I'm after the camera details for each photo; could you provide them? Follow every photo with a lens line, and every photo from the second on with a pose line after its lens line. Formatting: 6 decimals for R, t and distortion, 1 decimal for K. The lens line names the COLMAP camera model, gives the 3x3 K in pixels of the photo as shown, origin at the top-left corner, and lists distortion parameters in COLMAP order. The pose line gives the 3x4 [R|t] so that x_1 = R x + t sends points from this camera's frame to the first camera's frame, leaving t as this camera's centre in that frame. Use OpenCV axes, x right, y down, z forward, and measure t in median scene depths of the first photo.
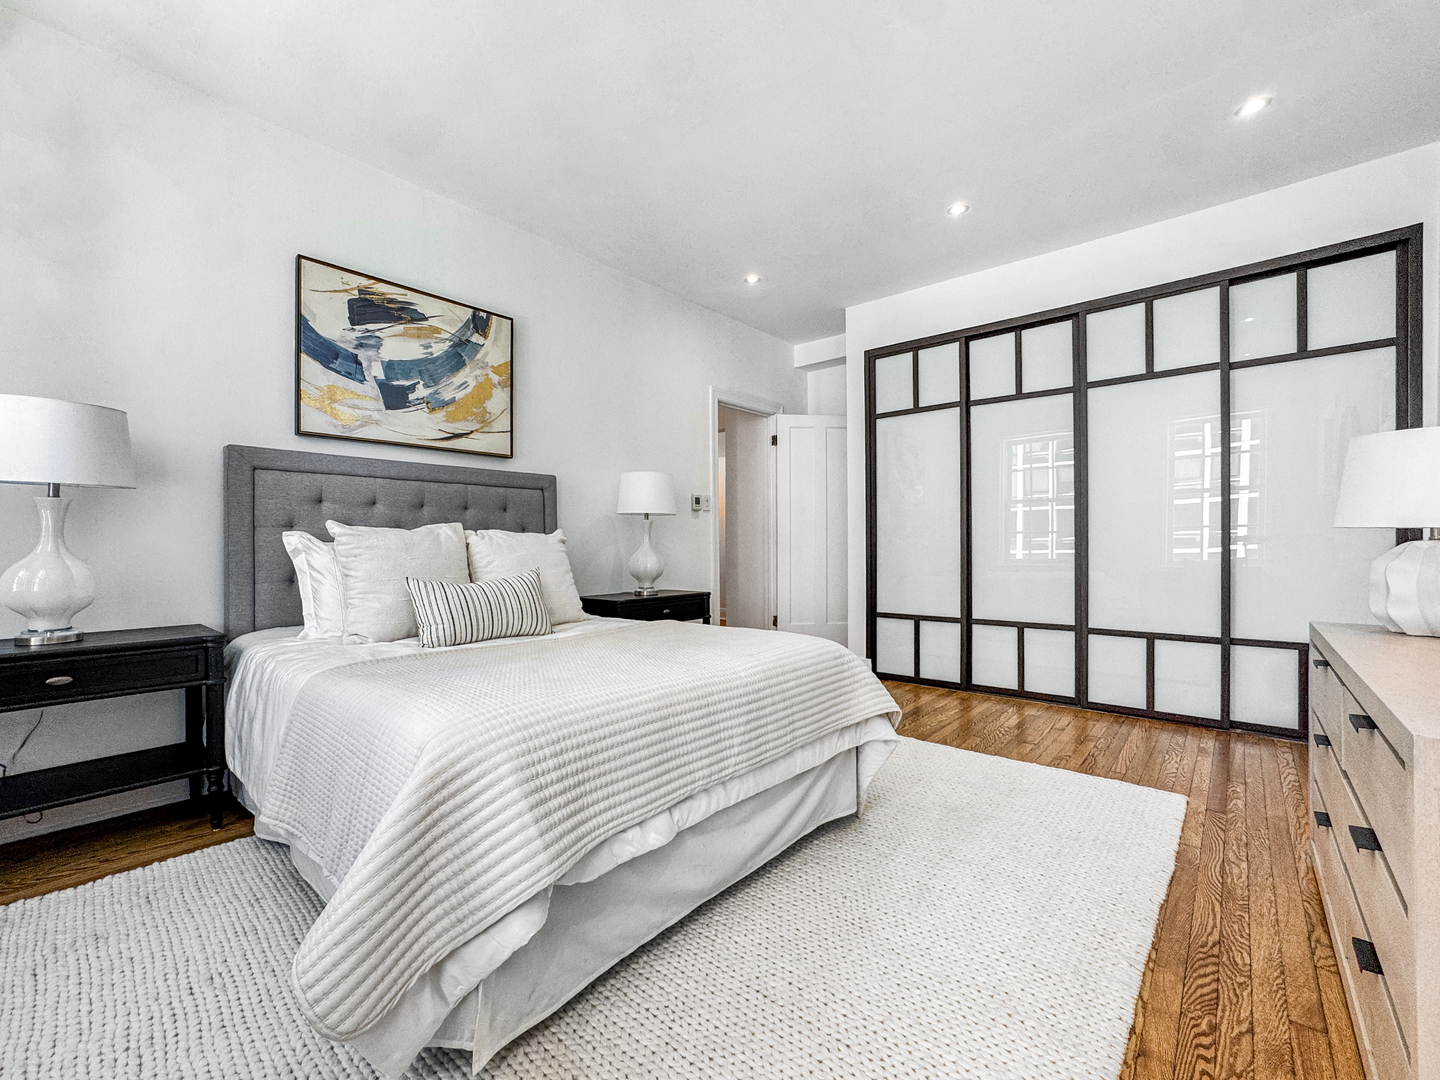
lens RADIAL K [[597.1, 0, 711.0], [0, 597.1, 535.6], [0, 0, 1]] dist [-0.029301, 0.011724]
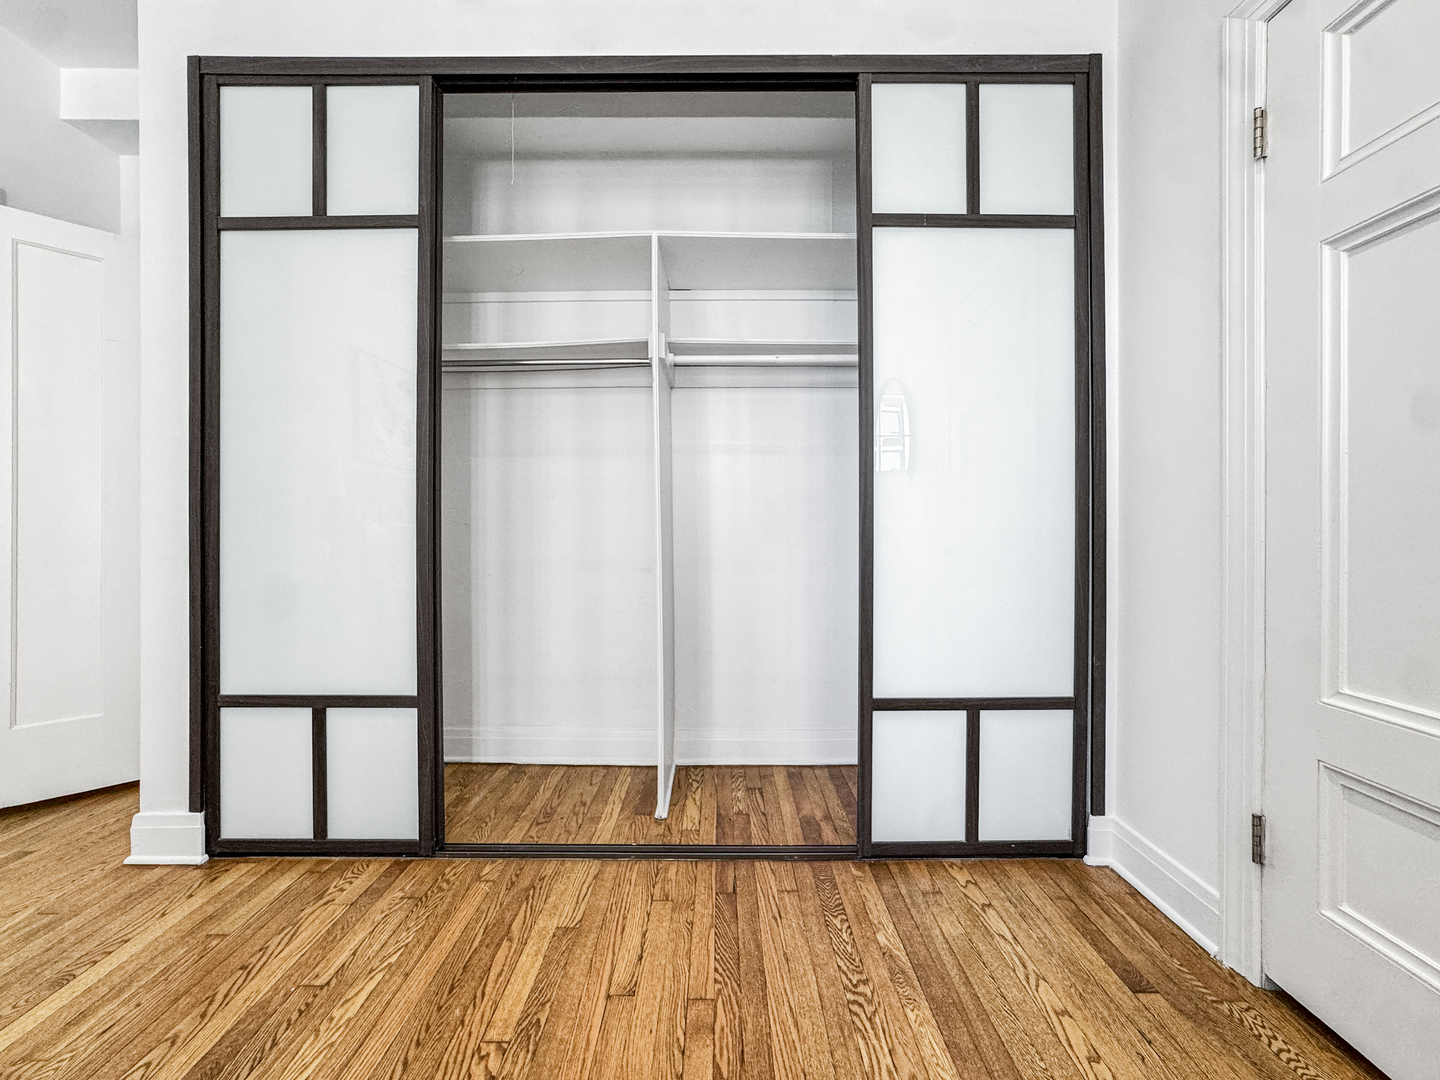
lens RADIAL K [[597.1, 0, 725.6], [0, 597.1, 529.6], [0, 0, 1]] dist [-0.029301, 0.011724]
pose [[0.723855, -0.001640, 0.689951, 0.294222], [-0.007132, 0.999926, 0.009860, 0.006717], [-0.689916, -0.012058, 0.723789, 0.539360]]
